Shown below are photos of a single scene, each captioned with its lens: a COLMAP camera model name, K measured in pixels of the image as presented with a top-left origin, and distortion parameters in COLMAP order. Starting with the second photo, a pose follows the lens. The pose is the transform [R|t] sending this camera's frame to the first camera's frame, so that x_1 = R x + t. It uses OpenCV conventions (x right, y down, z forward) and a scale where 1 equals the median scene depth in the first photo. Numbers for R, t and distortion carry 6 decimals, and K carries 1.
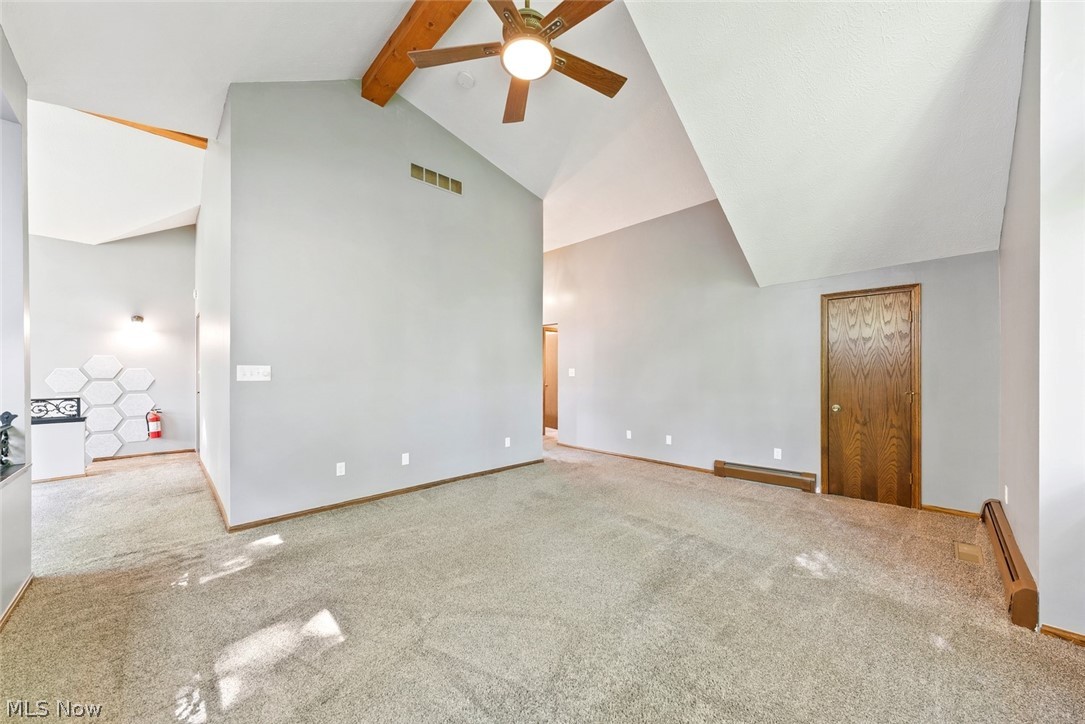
lens RADIAL K [[378.7, 0, 547.8], [0, 378.7, 370.7], [0, 0, 1]] dist [-0.005111, 0.000595]
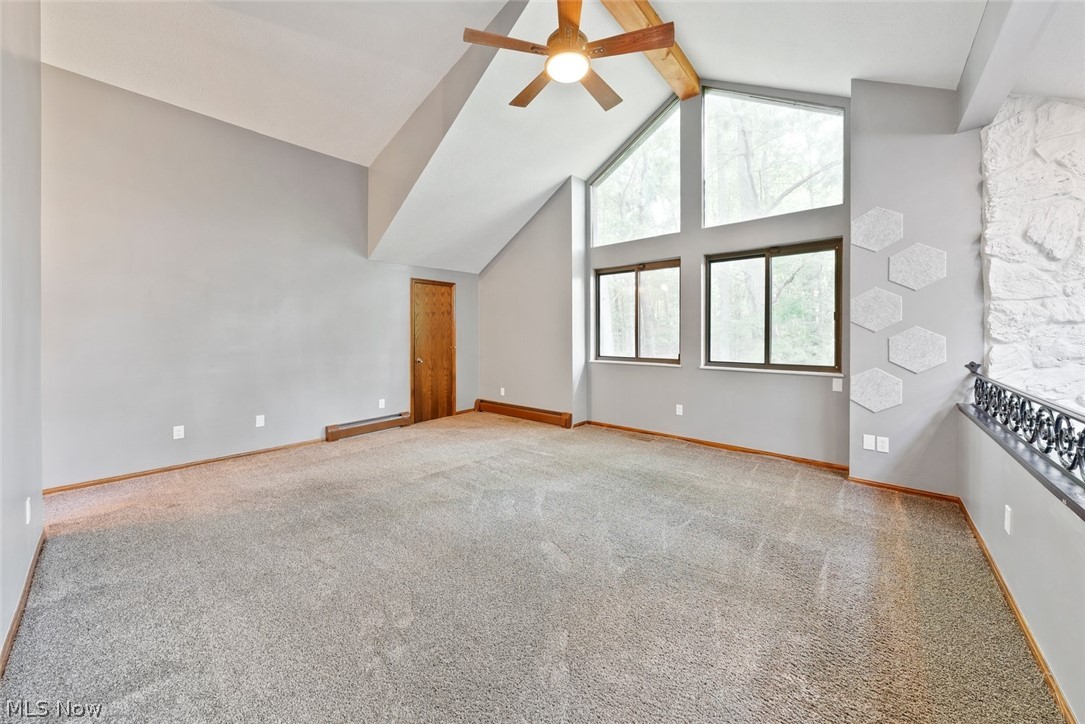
lens RADIAL K [[378.7, 0, 539.0], [0, 378.7, 339.5], [0, 0, 1]] dist [-0.005111, 0.000595]
pose [[-0.045847, -0.010461, 0.998894, -0.687668], [-0.001823, 0.999944, 0.010389, 0.004756], [-0.998947, -0.001344, -0.045864, 0.637829]]
